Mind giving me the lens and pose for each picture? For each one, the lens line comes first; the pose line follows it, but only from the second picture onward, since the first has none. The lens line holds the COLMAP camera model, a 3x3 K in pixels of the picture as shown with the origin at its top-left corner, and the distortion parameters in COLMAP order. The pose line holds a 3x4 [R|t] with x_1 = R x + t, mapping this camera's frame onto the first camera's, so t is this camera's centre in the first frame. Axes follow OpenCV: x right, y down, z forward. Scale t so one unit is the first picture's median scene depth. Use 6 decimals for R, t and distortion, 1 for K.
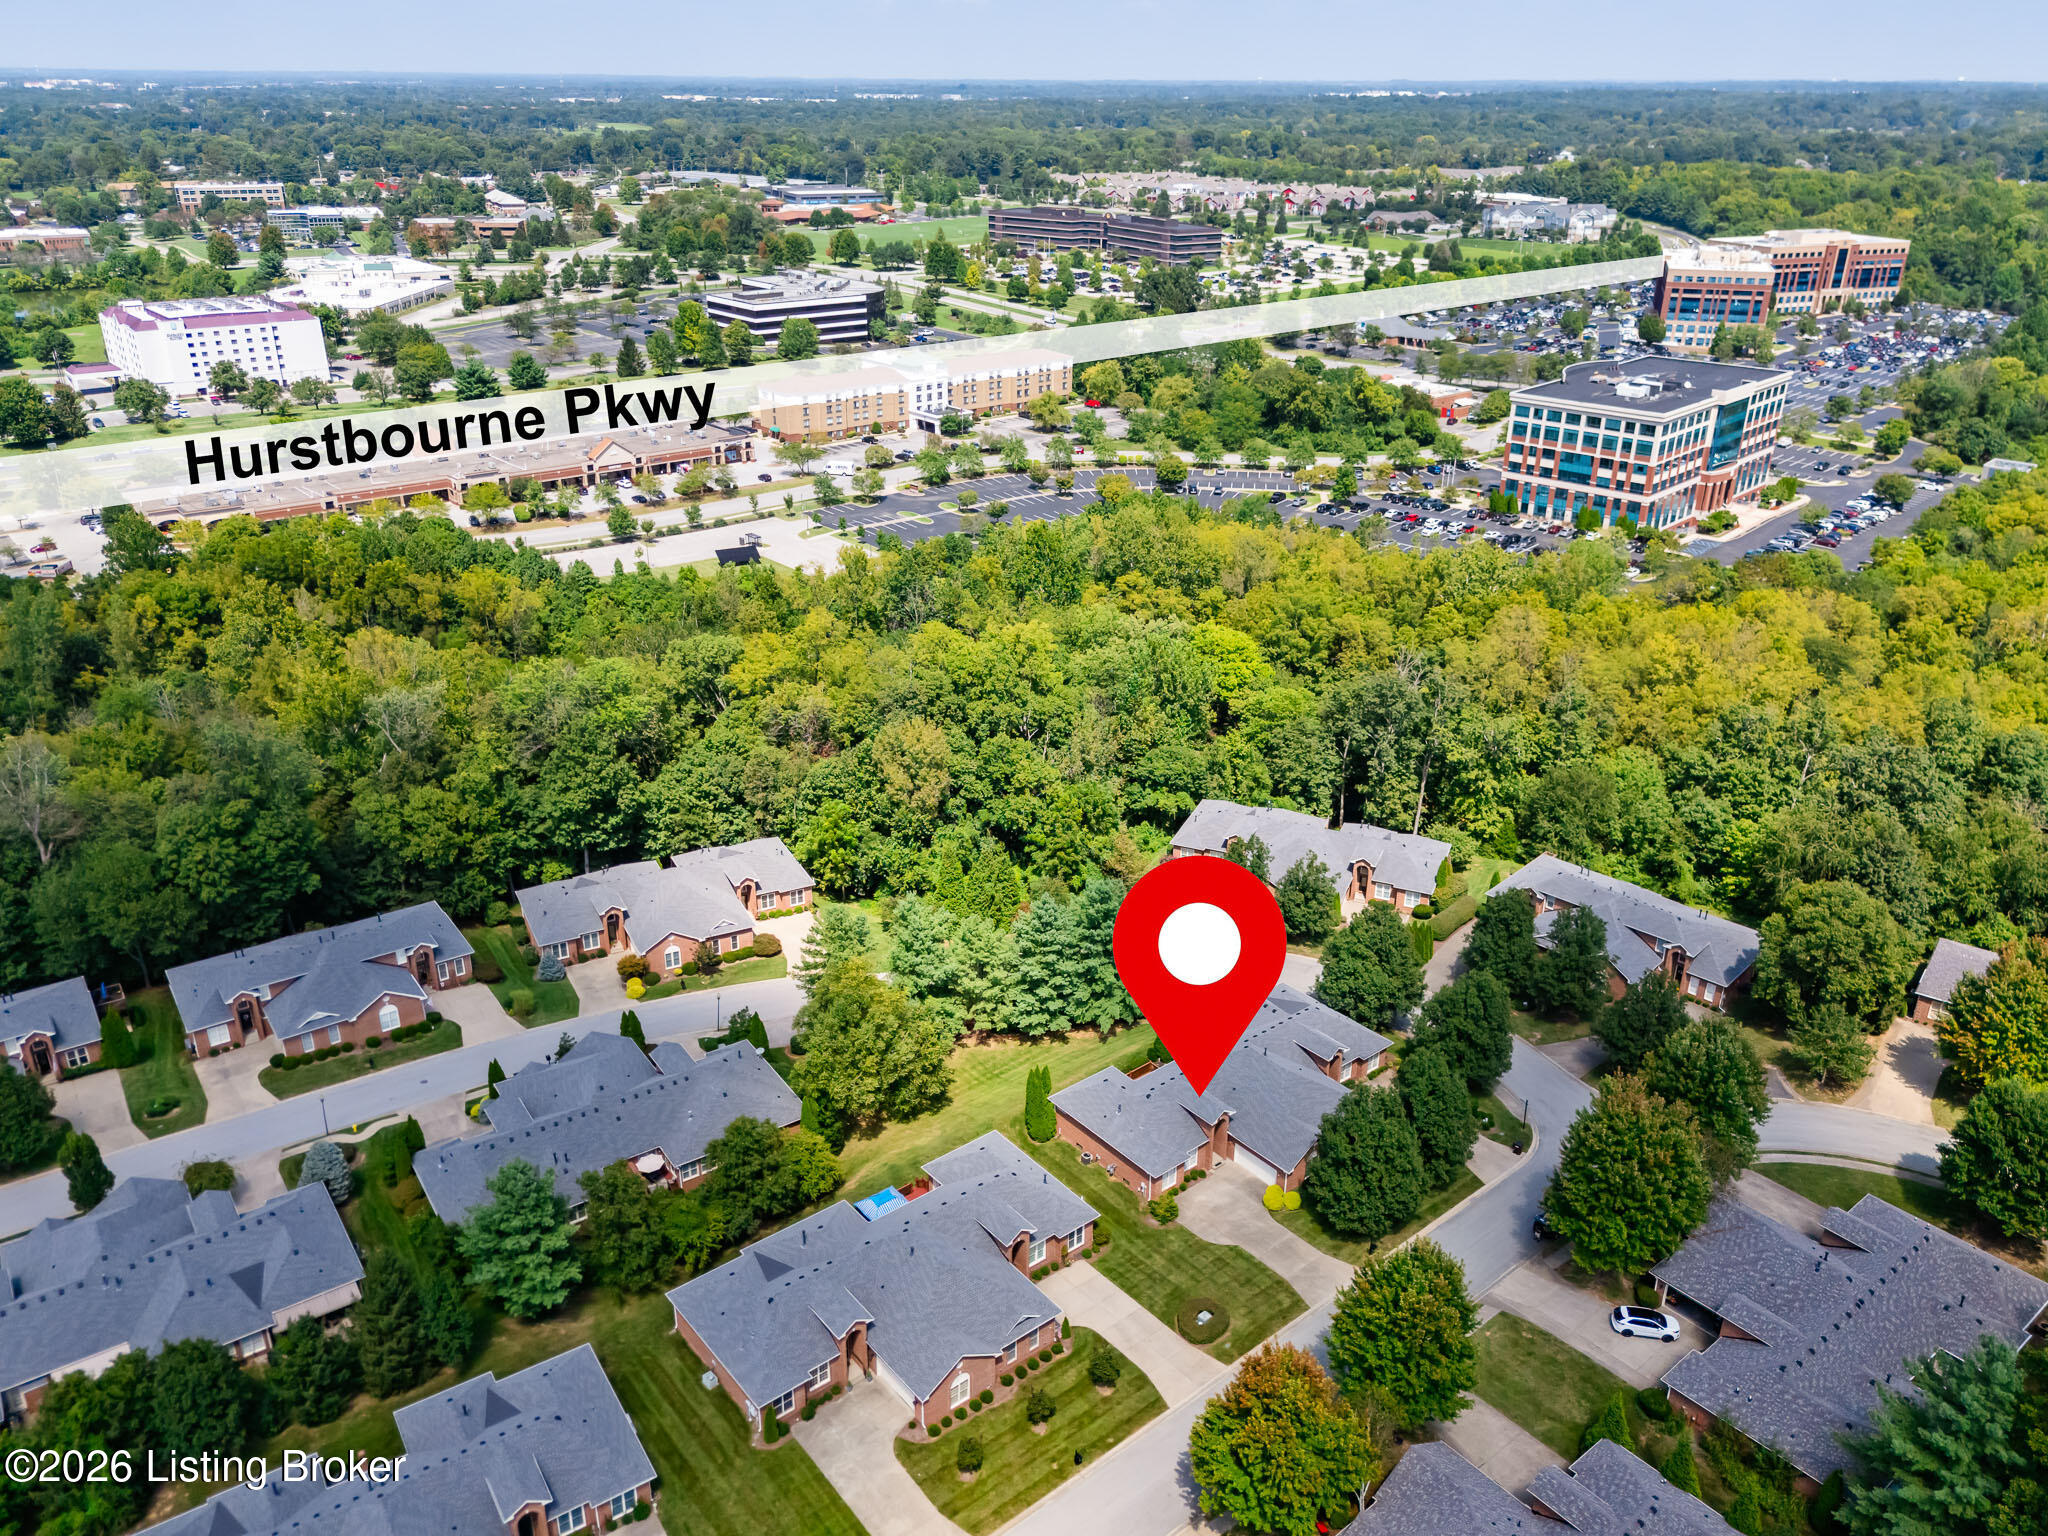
lens RADIAL K [[1461.8, 0, 1024.0], [0, 1461.8, 768.0], [0, 0, 1]] dist [0.005958, 0.000676]
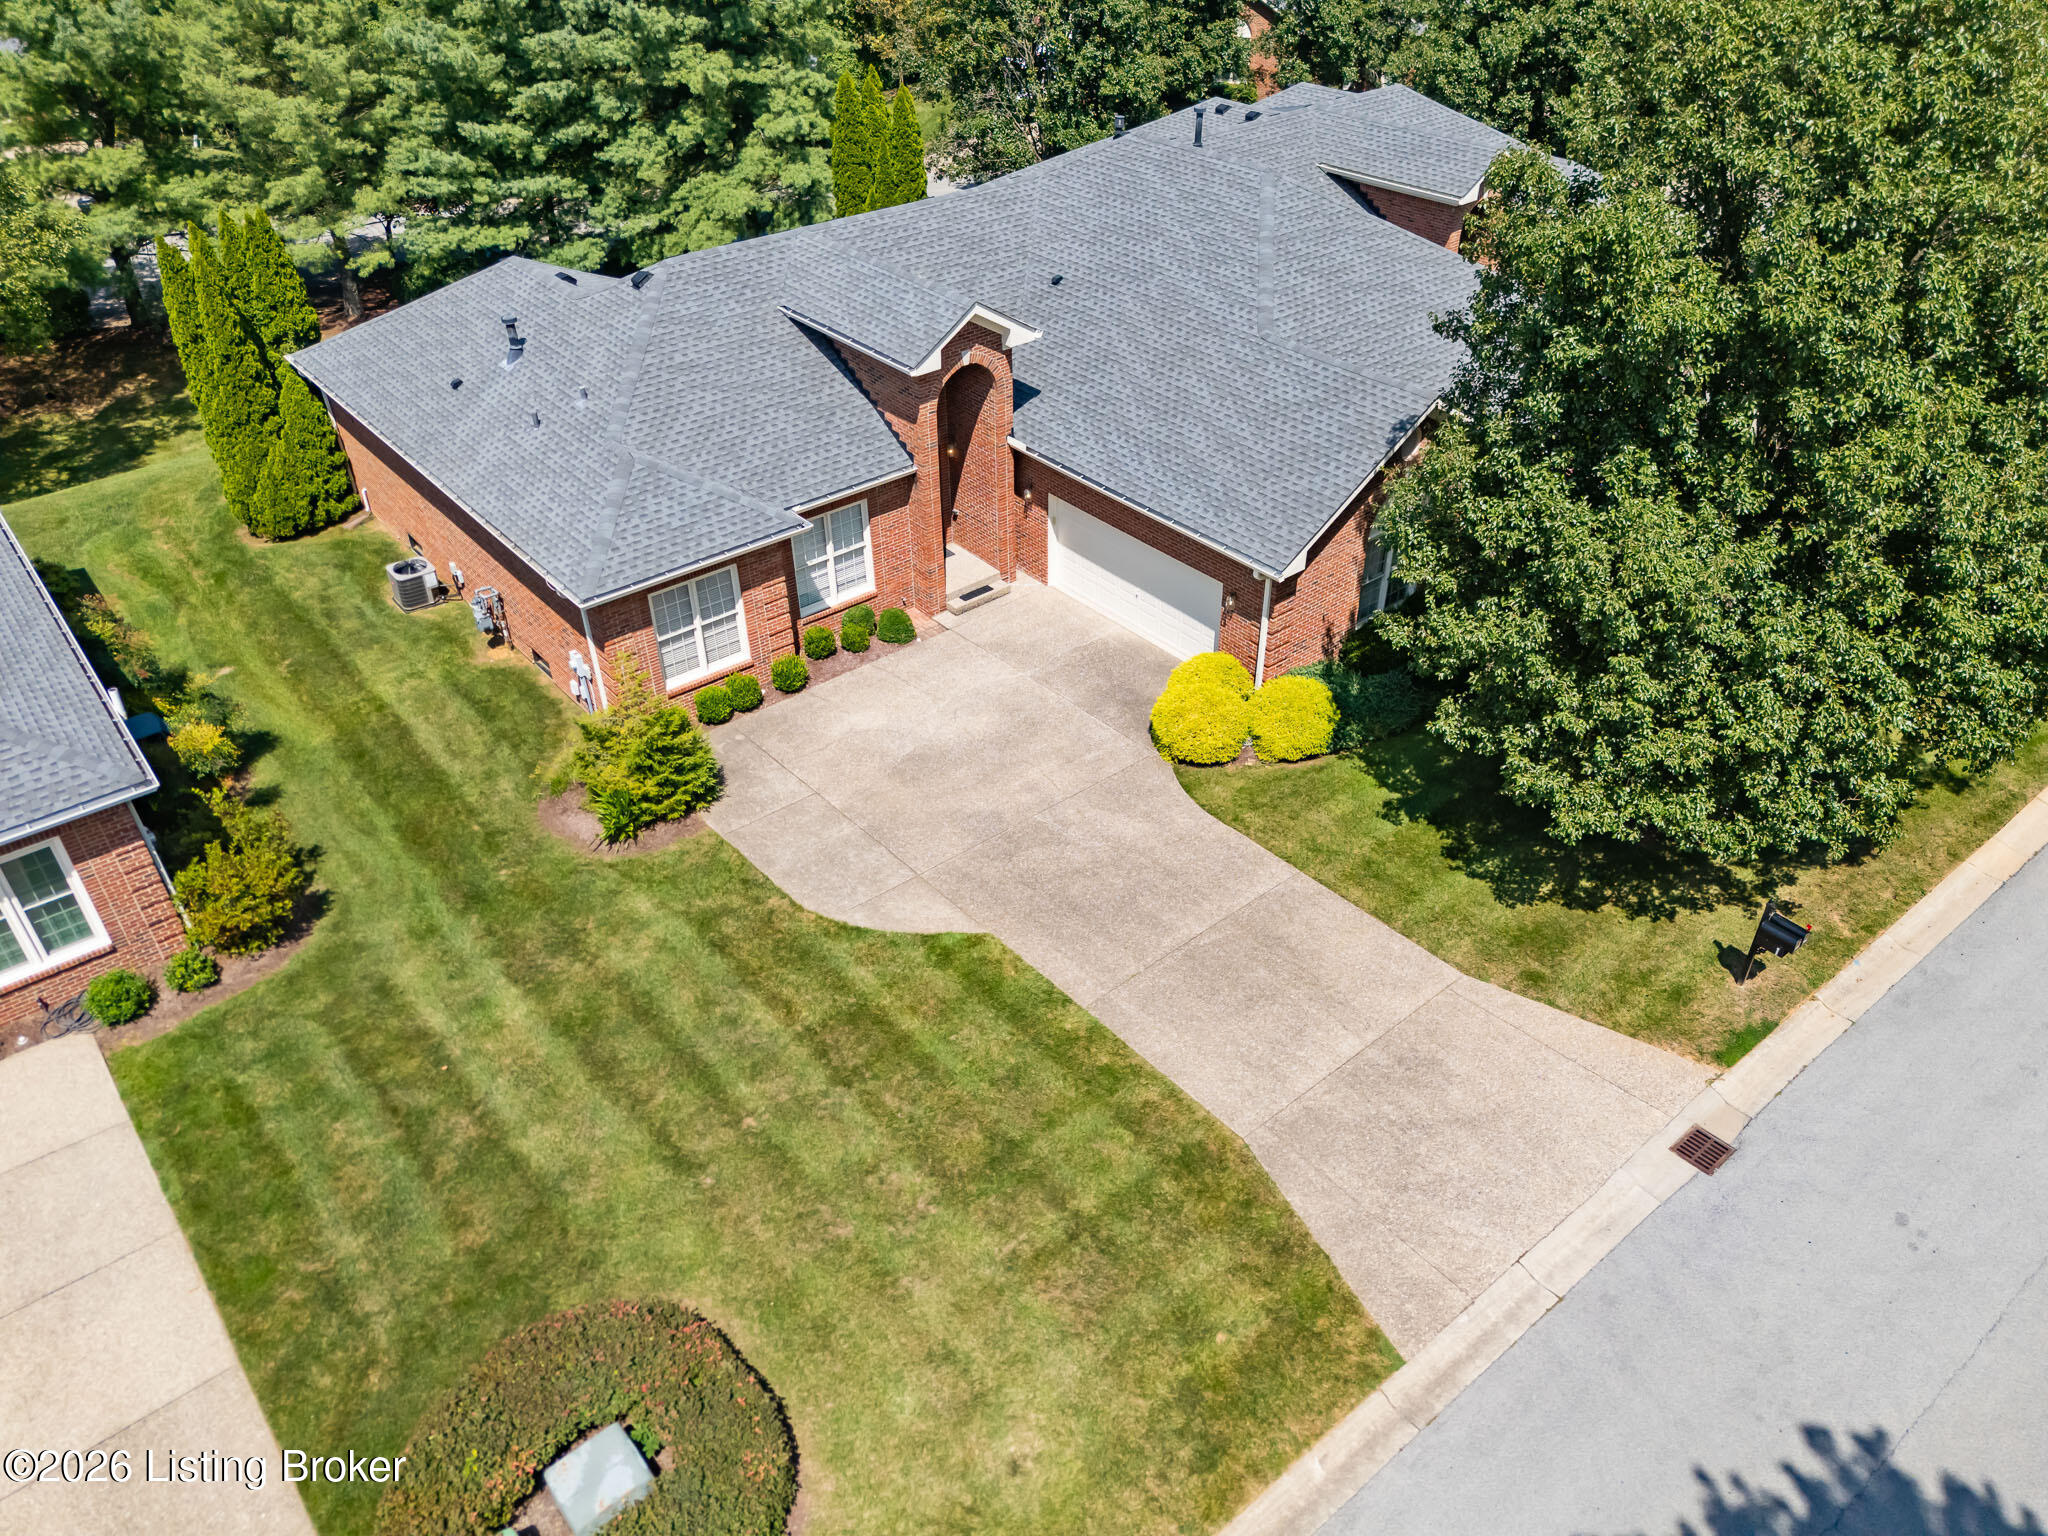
lens RADIAL K [[1530.8, 0, 1024.0], [0, 1530.8, 768.0], [0, 0, 1]] dist [0.034700, 0.000828]
pose [[0.999856, -0.016881, -0.001445, 0.146160], [0.016796, 0.976363, 0.215482, 0.256303], [-0.002227, -0.215475, 0.976507, 0.791980]]
